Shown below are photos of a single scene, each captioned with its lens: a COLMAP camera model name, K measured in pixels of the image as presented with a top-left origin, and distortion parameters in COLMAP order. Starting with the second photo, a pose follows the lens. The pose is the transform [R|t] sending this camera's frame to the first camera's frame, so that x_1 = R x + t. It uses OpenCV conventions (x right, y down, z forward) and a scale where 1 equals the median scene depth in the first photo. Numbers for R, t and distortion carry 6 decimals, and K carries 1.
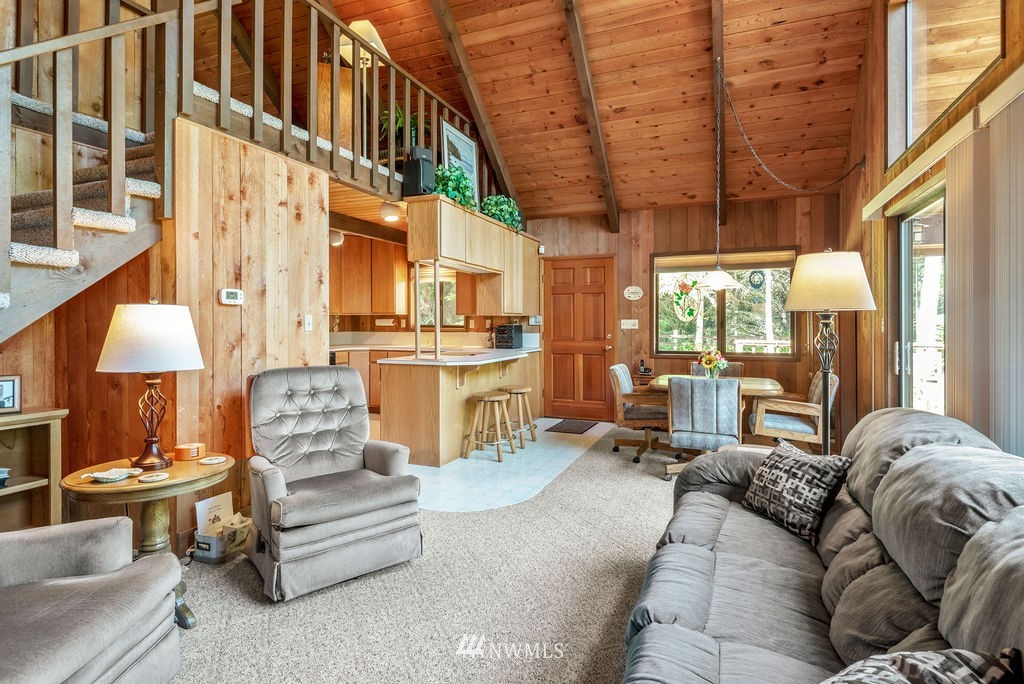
lens RADIAL K [[529.5, 0, 510.2], [0, 529.5, 328.5], [0, 0, 1]] dist [0.033857, -0.027363]
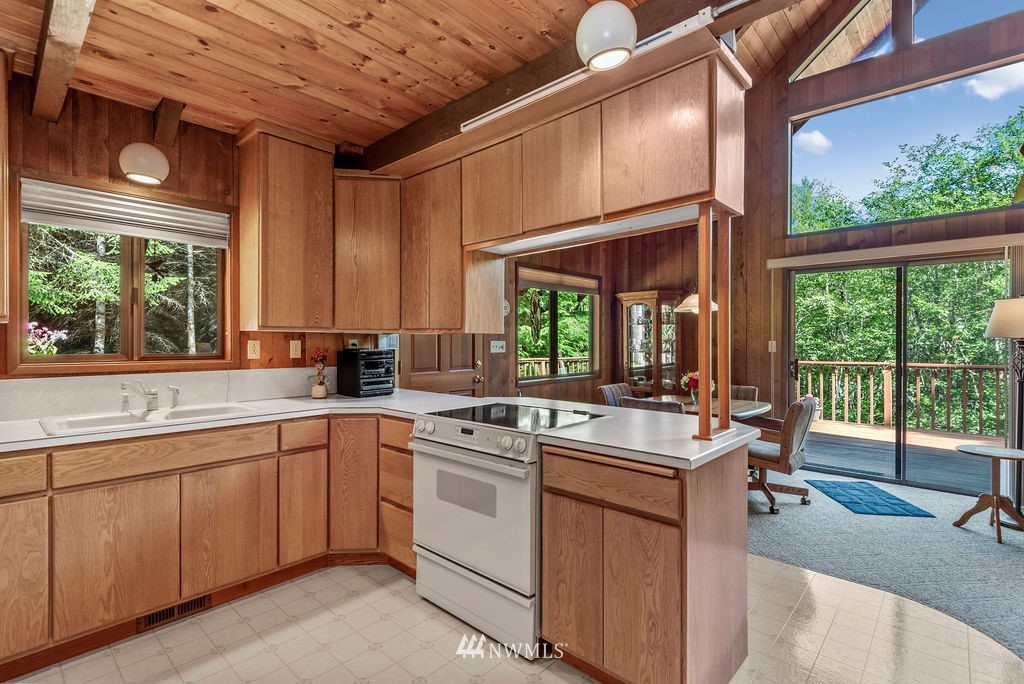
lens RADIAL K [[479.6, 0, 512.0], [0, 479.6, 342.0], [0, 0, 1]] dist [0.031409, -0.019825]
pose [[0.339171, -0.002225, 0.940722, -0.401227], [0.012123, 0.999925, -0.002005, -0.012417], [-0.940646, 0.012085, 0.339173, 0.690739]]
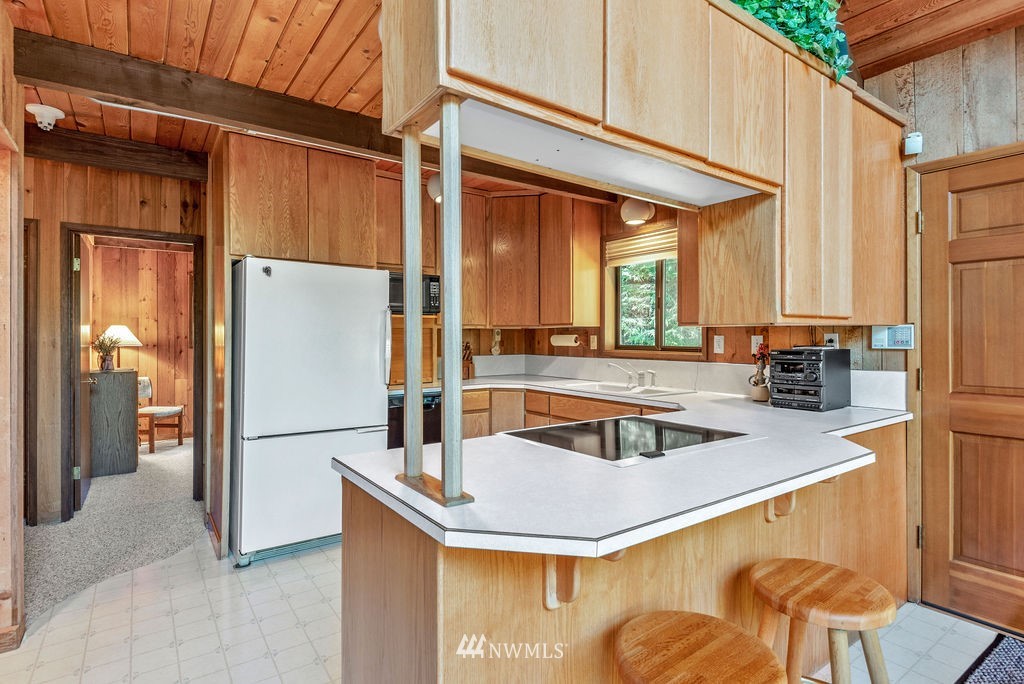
lens RADIAL K [[512.0, 0, 503.6], [0, 512.0, 336.9], [0, 0, 1]] dist [0.032319, -0.025954]
pose [[0.847034, -0.000643, -0.531539, 0.009076], [-0.006674, 0.999908, -0.011845, -0.009222], [0.531497, 0.013581, 0.846951, 0.540383]]
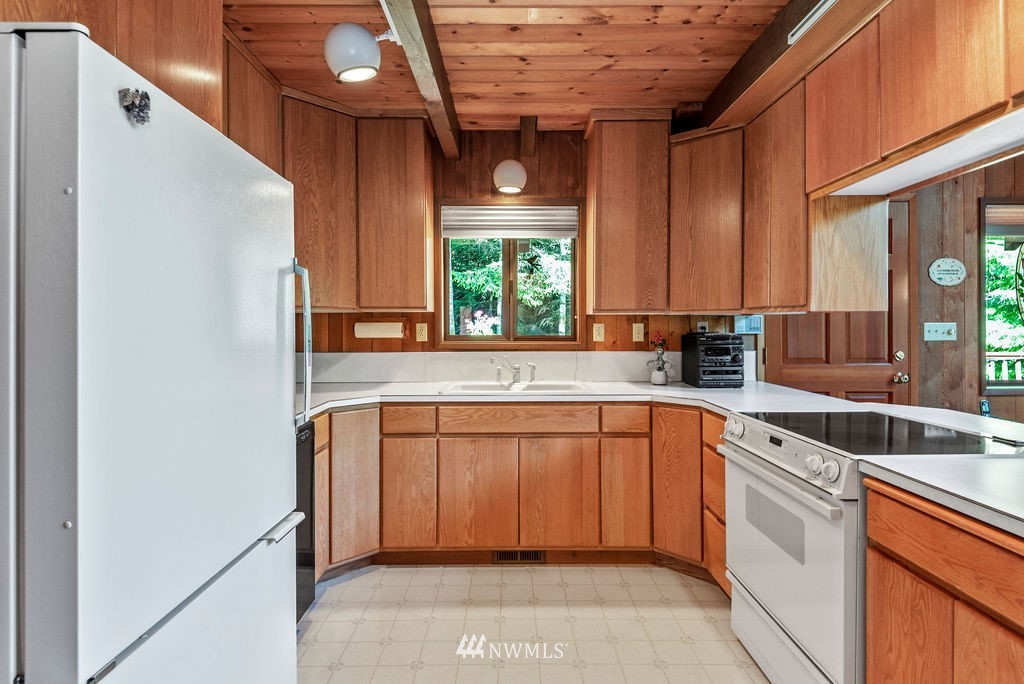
lens RADIAL K [[529.5, 0, 510.2], [0, 529.5, 328.5], [0, 0, 1]] dist [0.033857, -0.027363]
pose [[0.921414, -0.003621, 0.388565, -0.340177], [0.007759, 0.999929, -0.009080, -0.009050], [-0.388504, 0.011381, 0.921377, 0.634156]]
